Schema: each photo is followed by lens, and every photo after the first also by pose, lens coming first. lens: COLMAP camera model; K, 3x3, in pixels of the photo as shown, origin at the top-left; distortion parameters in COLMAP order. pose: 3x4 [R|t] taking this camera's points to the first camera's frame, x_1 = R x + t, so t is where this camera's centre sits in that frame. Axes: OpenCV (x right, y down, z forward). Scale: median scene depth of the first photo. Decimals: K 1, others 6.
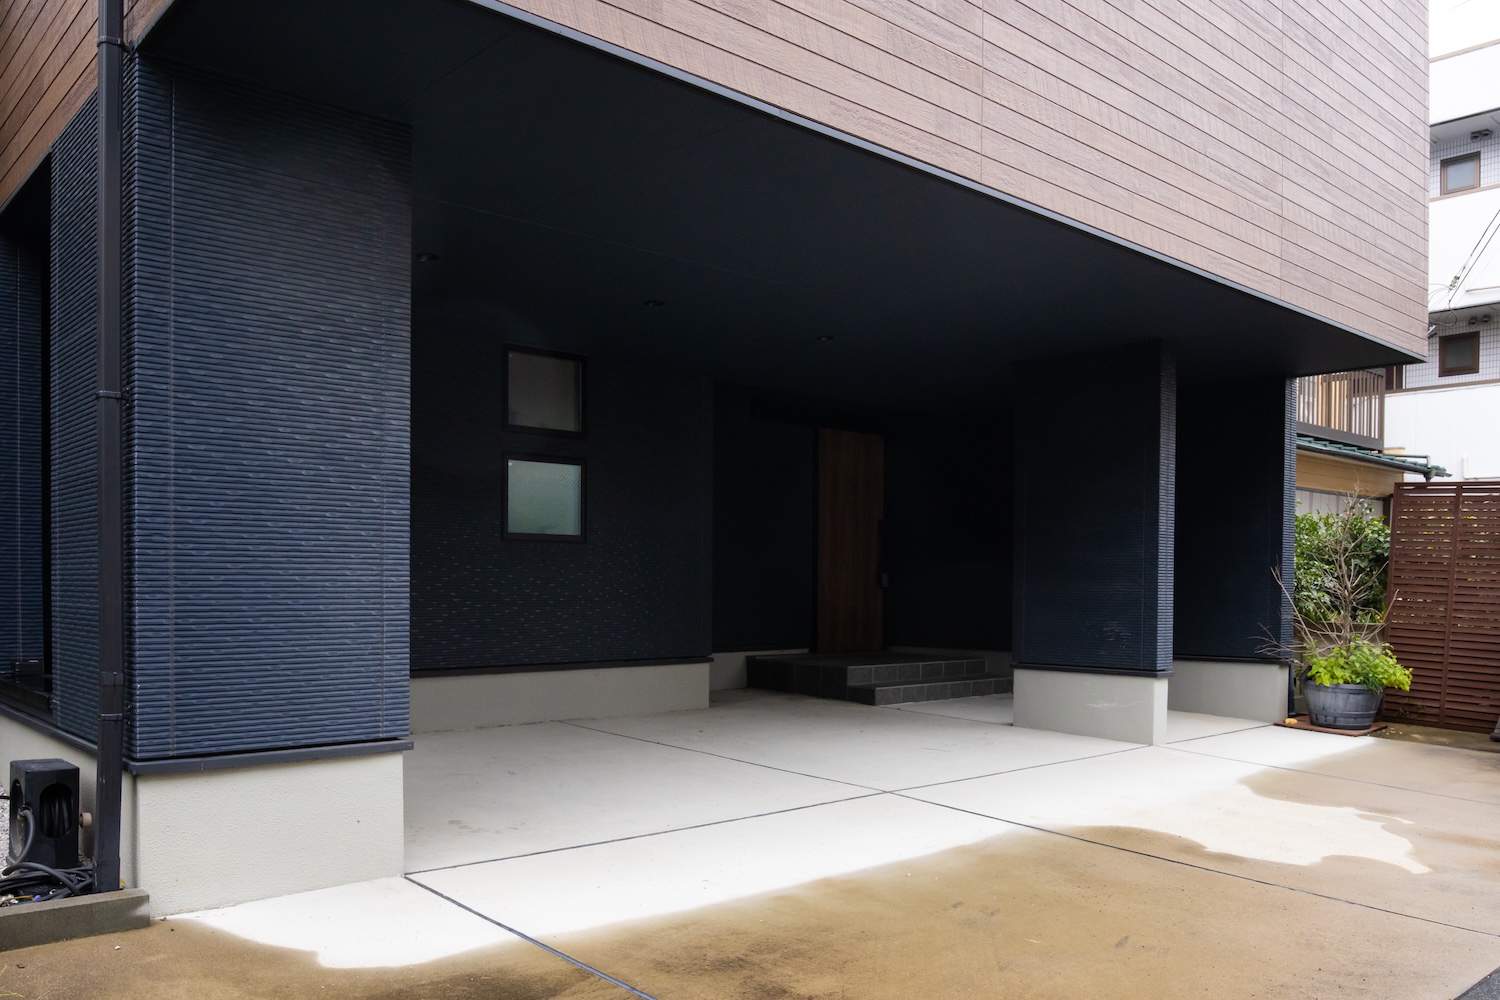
lens RADIAL K [[1181.6, 0, 748.6], [0, 1181.6, 615.2], [0, 0, 1]] dist [-0.030020, 0.003416]
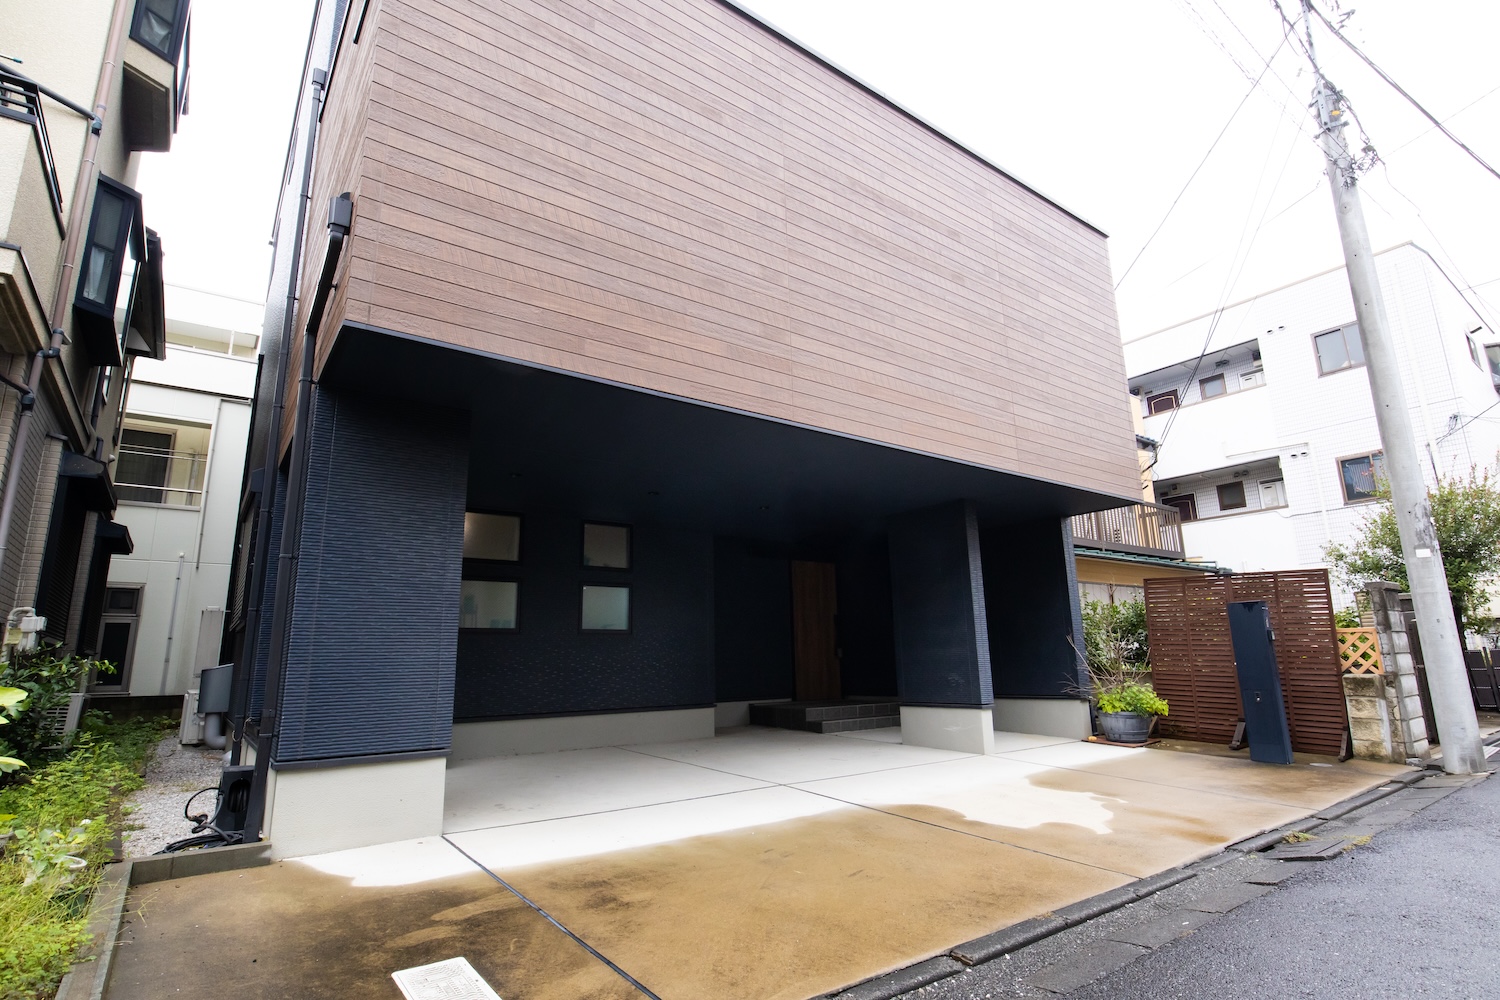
lens RADIAL K [[742.4, 0, 750.0], [0, 742.4, 500.0], [0, 0, 1]] dist [-0.001334, 0.000312]
pose [[0.995295, -0.047467, -0.084471, 0.133479], [0.025717, 0.969931, -0.242017, 0.013949], [0.093419, 0.238706, 0.966588, -0.045867]]
